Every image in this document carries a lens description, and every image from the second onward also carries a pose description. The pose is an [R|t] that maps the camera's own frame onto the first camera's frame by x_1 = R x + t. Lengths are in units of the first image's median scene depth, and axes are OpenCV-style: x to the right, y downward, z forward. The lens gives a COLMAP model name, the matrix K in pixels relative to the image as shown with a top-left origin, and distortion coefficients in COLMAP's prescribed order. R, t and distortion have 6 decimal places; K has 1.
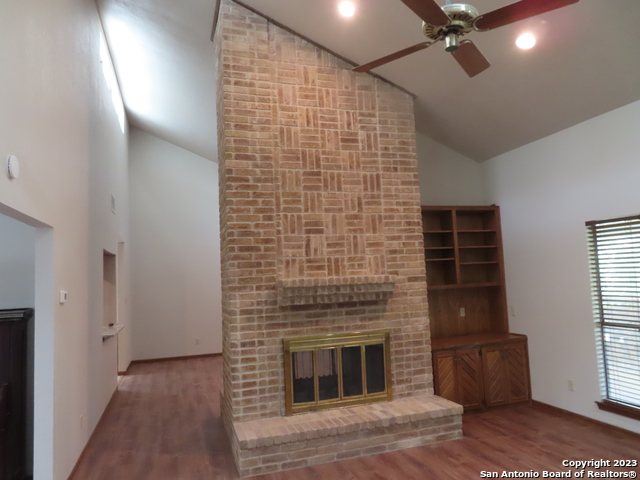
lens RADIAL K [[457.9, 0, 320.3], [0, 457.9, 241.2], [0, 0, 1]] dist [-0.000671, -0.001762]
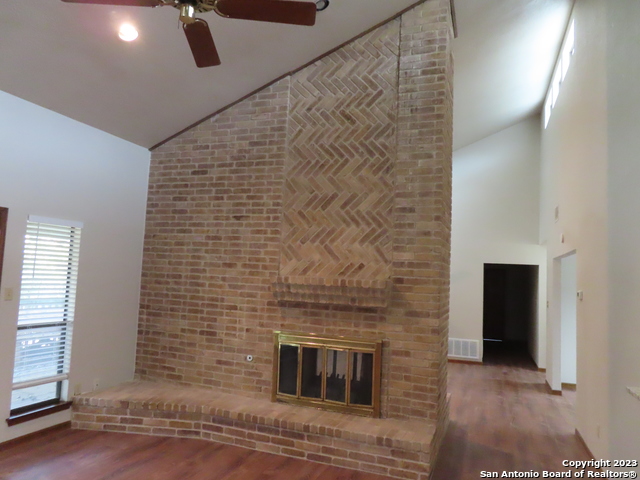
lens RADIAL K [[457.9, 0, 322.2], [0, 457.9, 239.7], [0, 0, 1]] dist [-0.000671, -0.001762]
pose [[0.785977, 0.029584, -0.617547, 0.659201], [-0.032678, 0.999446, 0.006288, -0.010475], [0.617391, 0.015238, 0.786509, 0.218819]]
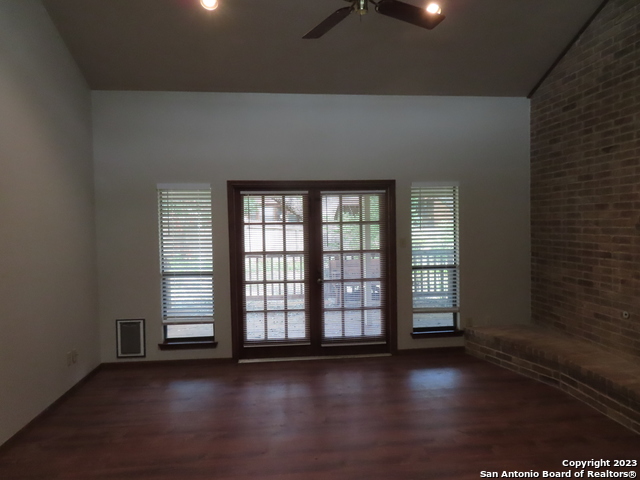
lens RADIAL K [[457.9, 0, 323.0], [0, 457.9, 238.5], [0, 0, 1]] dist [-0.000671, -0.001762]
pose [[-0.188225, 0.079764, -0.978882, 0.839357], [0.102915, 0.992811, 0.061110, 0.011664], [0.976719, -0.089239, -0.195080, 0.542002]]
